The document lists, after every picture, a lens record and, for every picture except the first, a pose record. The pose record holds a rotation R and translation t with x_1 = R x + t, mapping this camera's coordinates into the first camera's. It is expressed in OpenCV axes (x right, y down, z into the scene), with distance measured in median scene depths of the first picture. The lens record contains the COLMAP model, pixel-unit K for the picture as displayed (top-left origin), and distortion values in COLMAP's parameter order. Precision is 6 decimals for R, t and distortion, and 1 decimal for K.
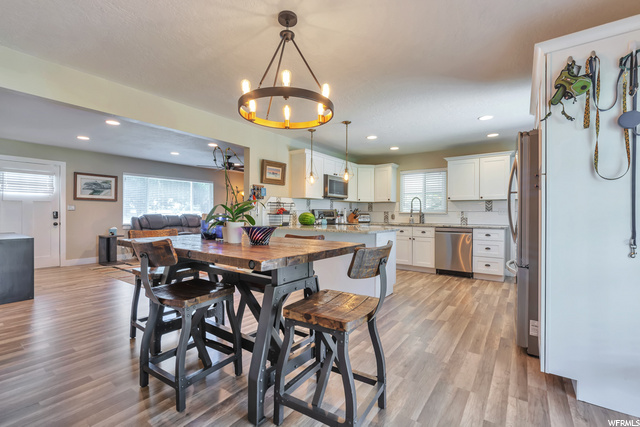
lens RADIAL K [[280.2, 0, 317.0], [0, 280.2, 210.9], [0, 0, 1]] dist [-0.000671, -0.000176]
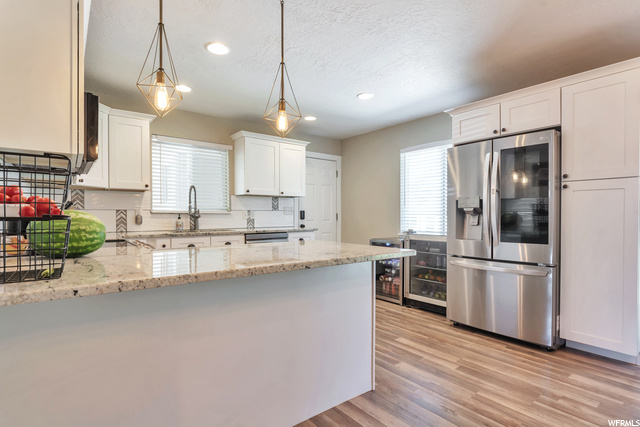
lens RADIAL K [[316.4, 0, 320.1], [0, 316.4, 216.9], [0, 0, 1]] dist [-0.002140, -0.000570]
pose [[0.253031, -0.012134, 0.967382, -0.236707], [-0.005110, 0.999891, 0.013879, 0.007272], [-0.967445, -0.008455, 0.252941, 0.642489]]
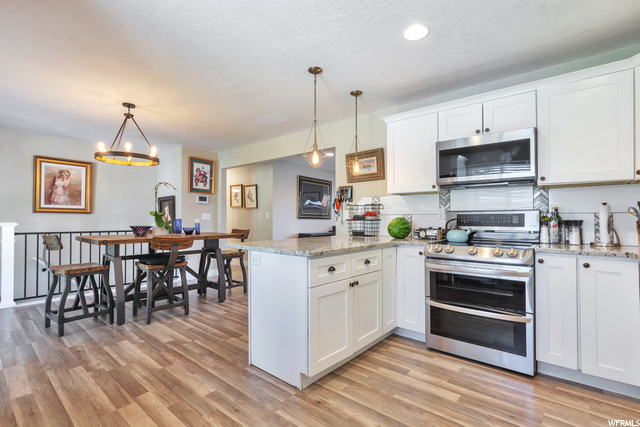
lens RADIAL K [[299.3, 0, 308.4], [0, 299.3, 212.1], [0, 0, 1]] dist [0.021167, 0.000273]
pose [[-0.083126, -0.031702, -0.996035, 0.582929], [0.005179, 0.999467, -0.032243, 0.013650], [0.996526, -0.007839, -0.082918, 0.798495]]
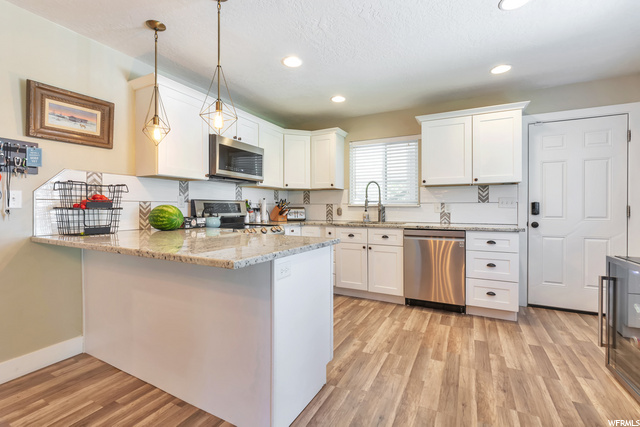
lens RADIAL K [[280.2, 0, 317.0], [0, 280.2, 210.9], [0, 0, 1]] dist [-0.000671, -0.000176]
pose [[0.989110, -0.006542, 0.147033, 0.146810], [0.003696, 0.999801, 0.019624, 0.007074], [-0.147132, -0.018867, 0.988937, 0.427144]]
